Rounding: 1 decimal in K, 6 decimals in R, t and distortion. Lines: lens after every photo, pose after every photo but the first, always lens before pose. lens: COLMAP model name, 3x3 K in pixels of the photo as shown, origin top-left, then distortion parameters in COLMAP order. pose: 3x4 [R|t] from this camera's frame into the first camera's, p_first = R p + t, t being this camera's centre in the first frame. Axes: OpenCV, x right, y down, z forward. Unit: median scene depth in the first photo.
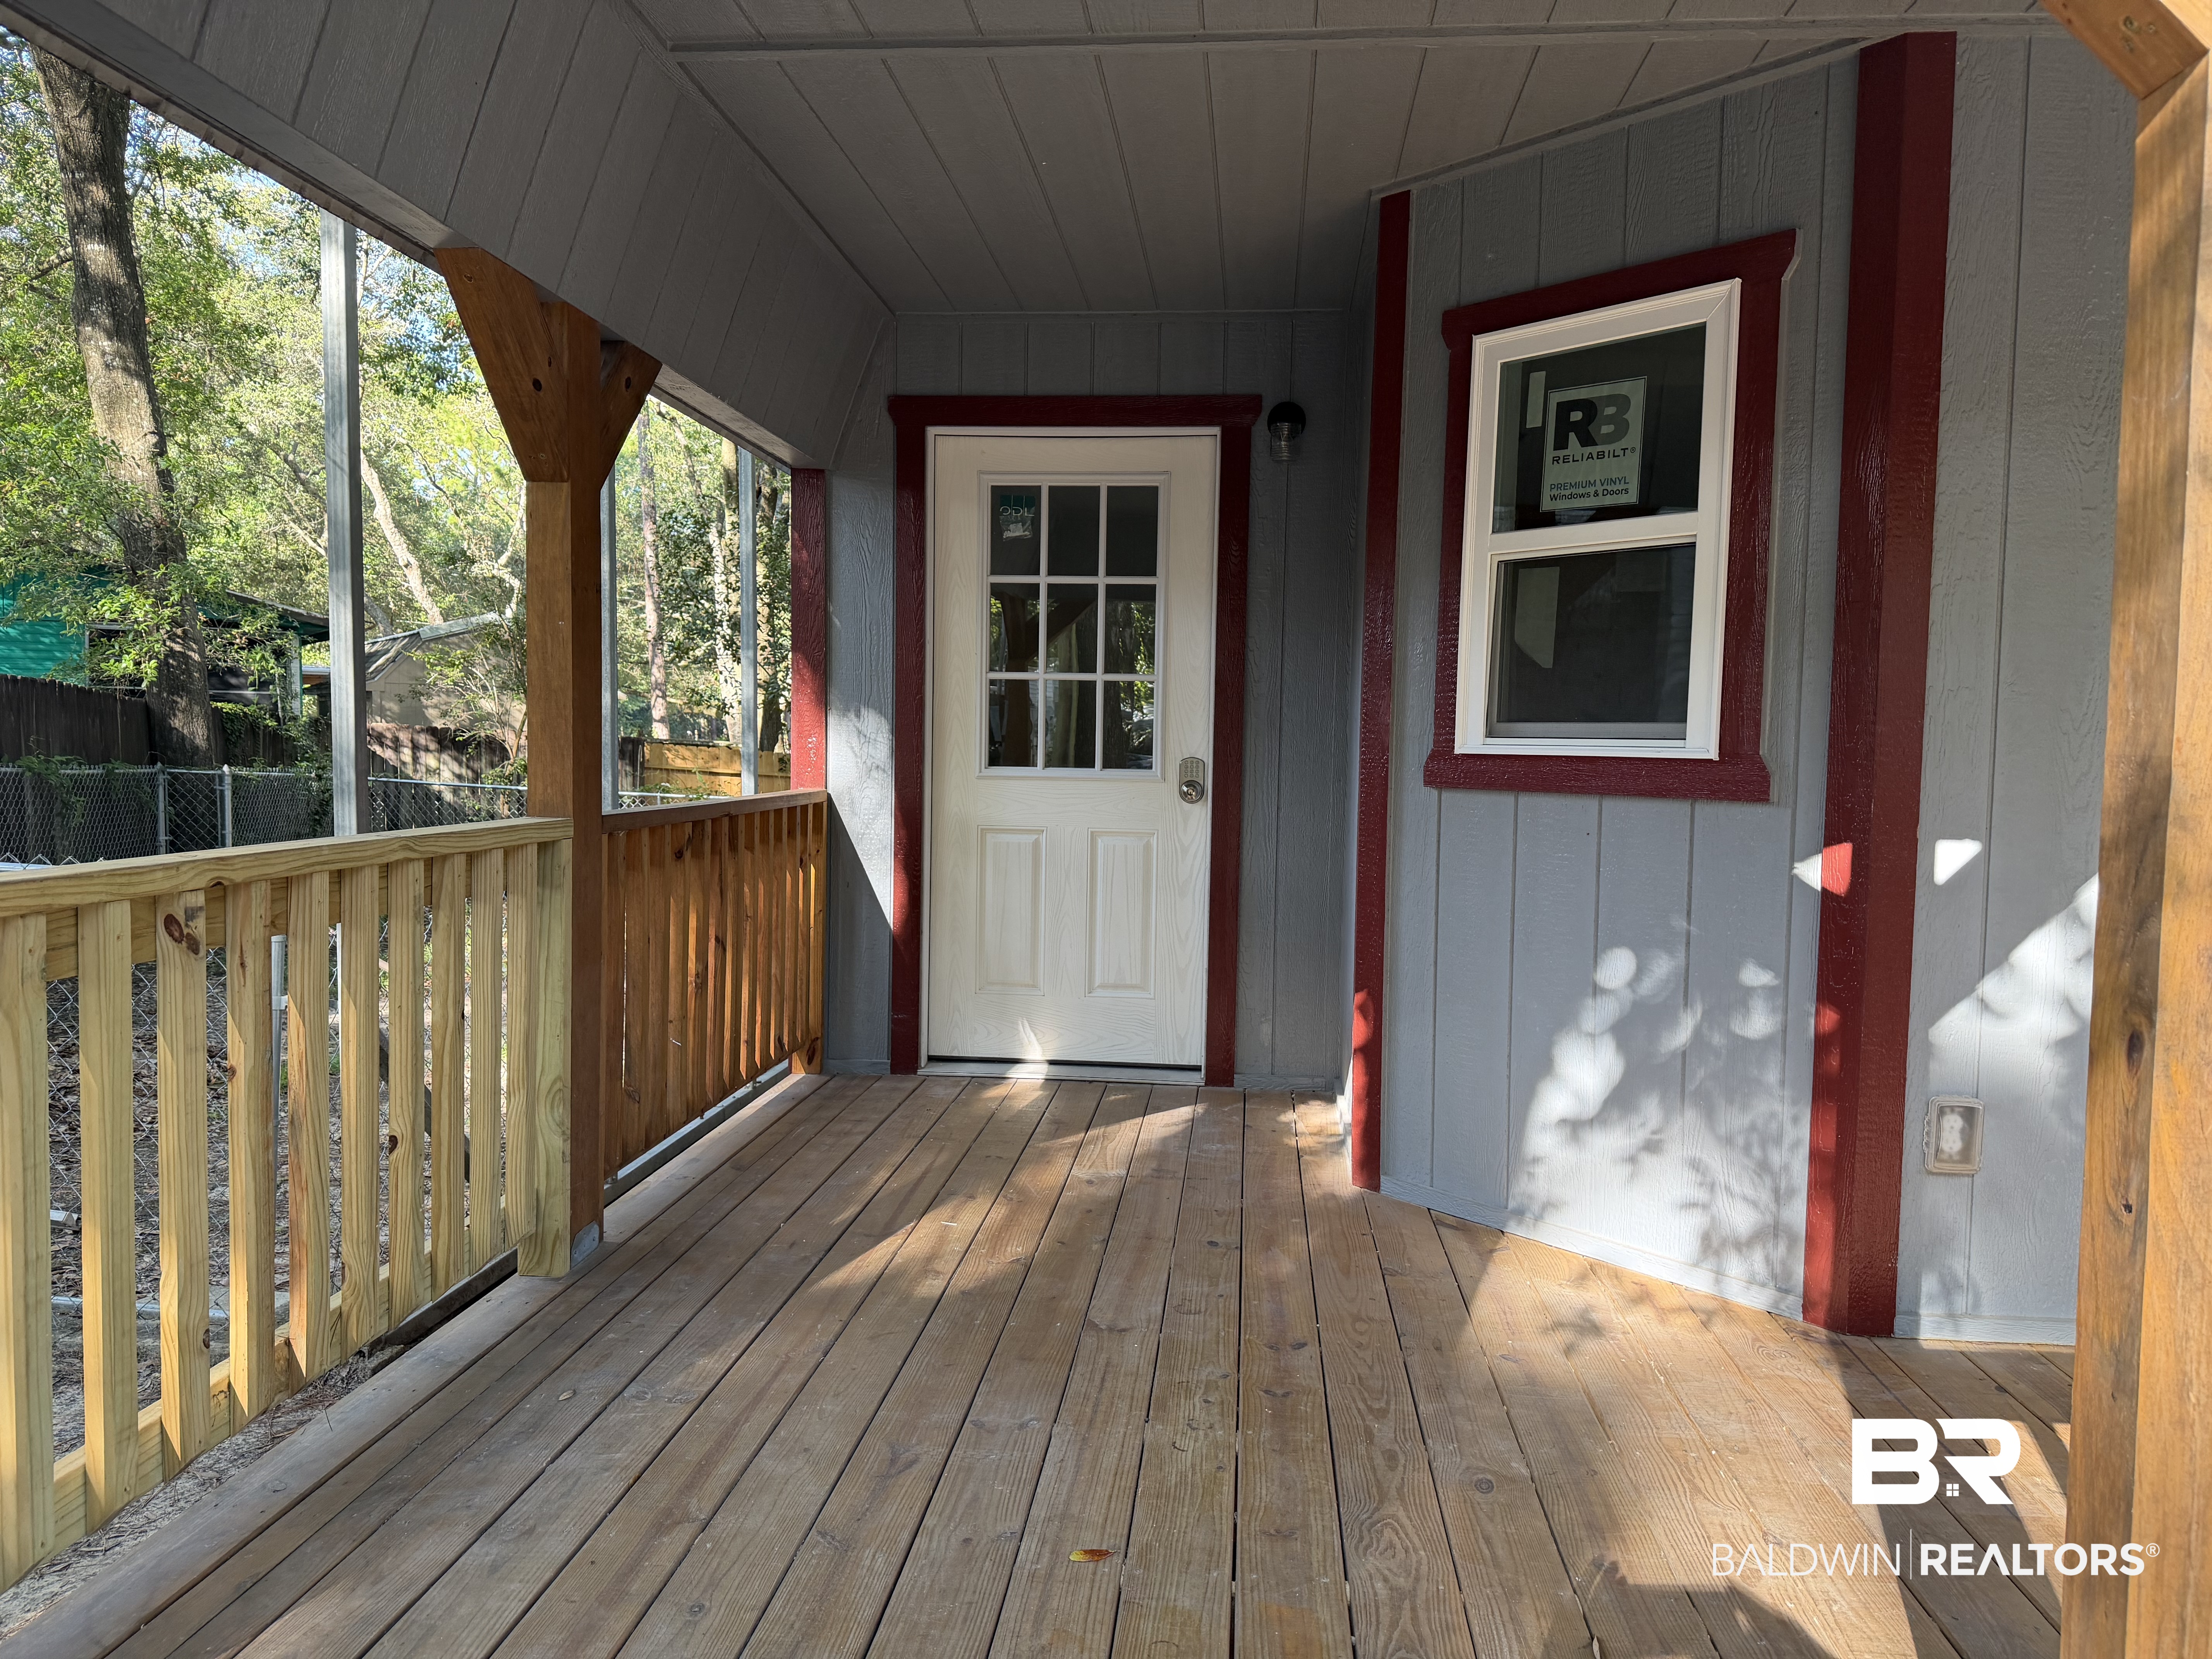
lens RADIAL K [[1573.4, 0, 1106.0], [0, 1573.4, 829.5], [0, 0, 1]] dist [0.129435, -0.183501]
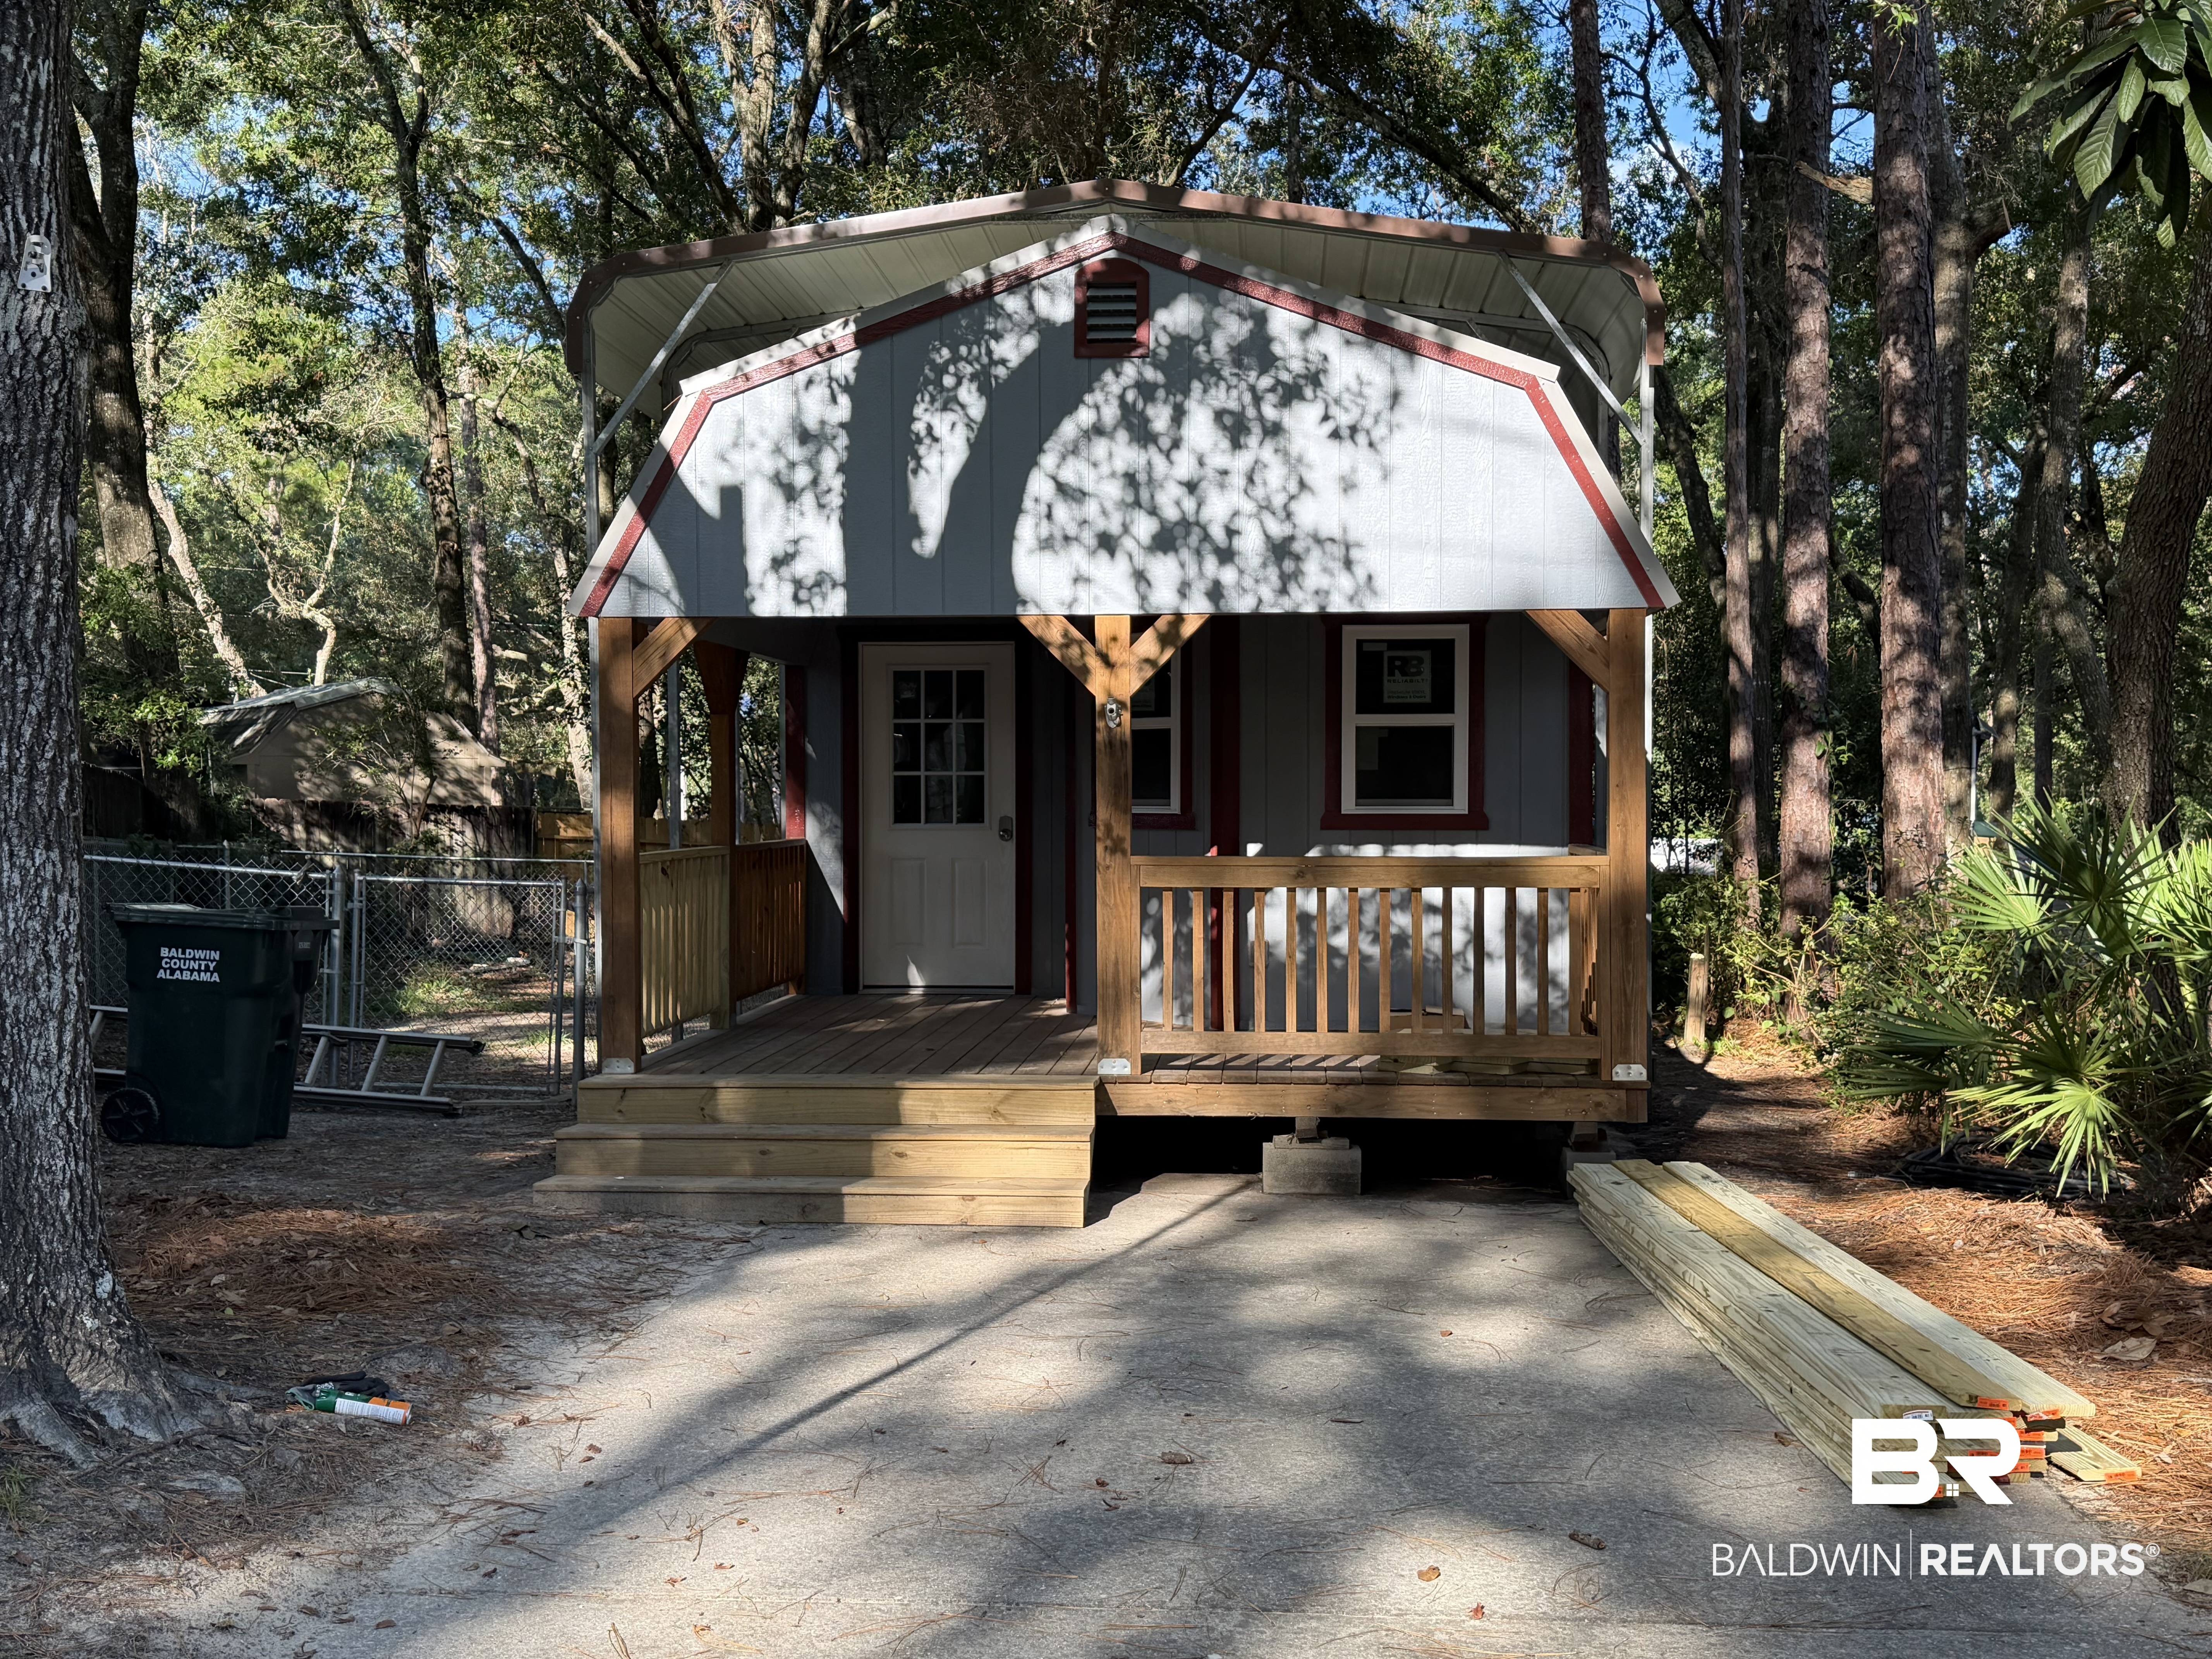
lens RADIAL K [[2312.9, 0, 1093.8], [0, 2312.9, 829.7], [0, 0, 1]] dist [0.196583, -0.382634]
pose [[0.999736, -0.020196, 0.010948, 0.126386], [0.020628, 0.998949, -0.040927, 0.081489], [-0.010110, 0.041142, 0.999102, -1.675471]]
